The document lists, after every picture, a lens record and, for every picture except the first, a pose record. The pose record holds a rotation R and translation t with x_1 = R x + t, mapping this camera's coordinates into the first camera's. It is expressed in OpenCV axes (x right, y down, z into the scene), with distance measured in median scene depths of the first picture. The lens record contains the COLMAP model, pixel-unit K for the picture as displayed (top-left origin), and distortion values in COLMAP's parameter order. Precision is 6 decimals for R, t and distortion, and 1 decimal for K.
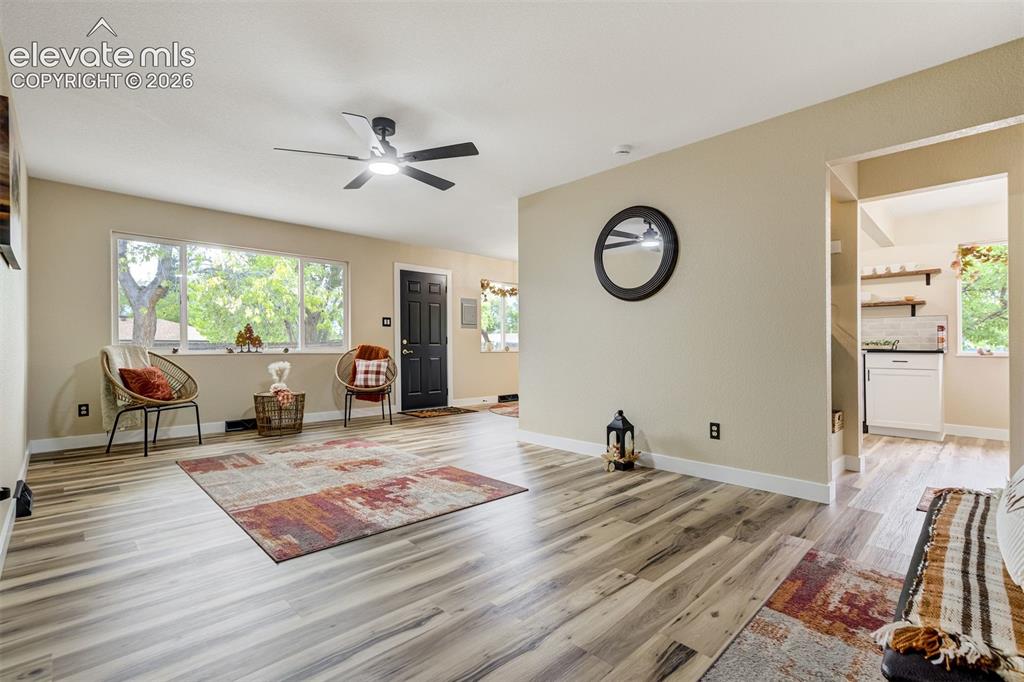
lens RADIAL K [[455.1, 0, 512.0], [0, 455.1, 341.0], [0, 0, 1]] dist [-0.000671, -0.000015]
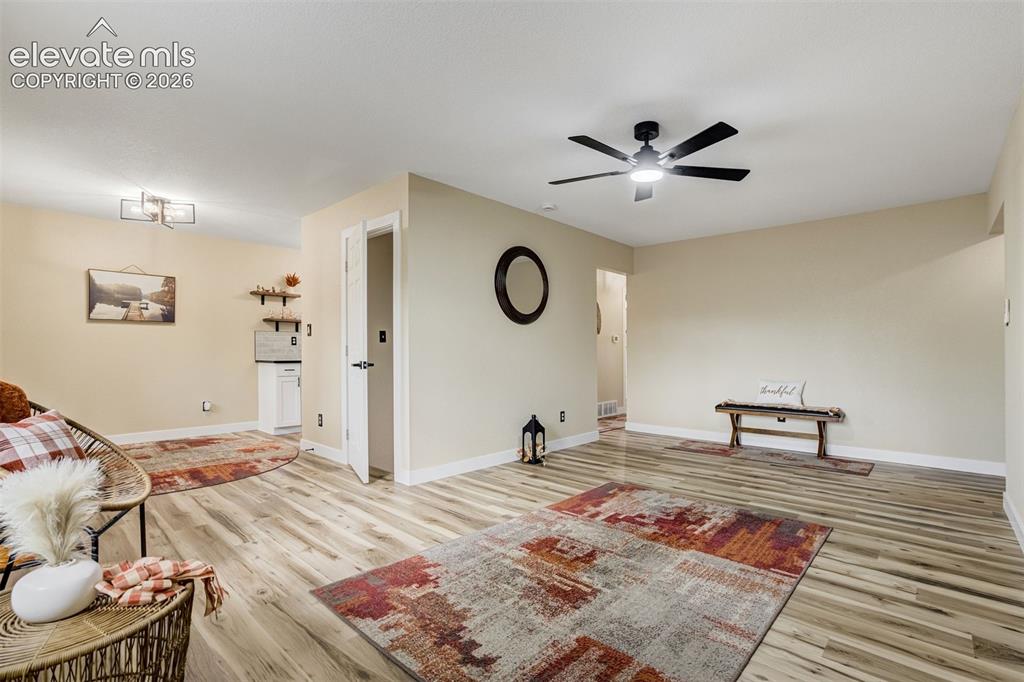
lens RADIAL K [[480.4, 0, 512.0], [0, 480.4, 341.0], [0, 0, 1]] dist [-0.039335, 0.000101]
pose [[-0.045856, 0.025161, 0.998631, -1.220177], [-0.012834, 0.999585, -0.025775, -0.011345], [-0.998866, -0.013999, -0.045514, 1.316759]]
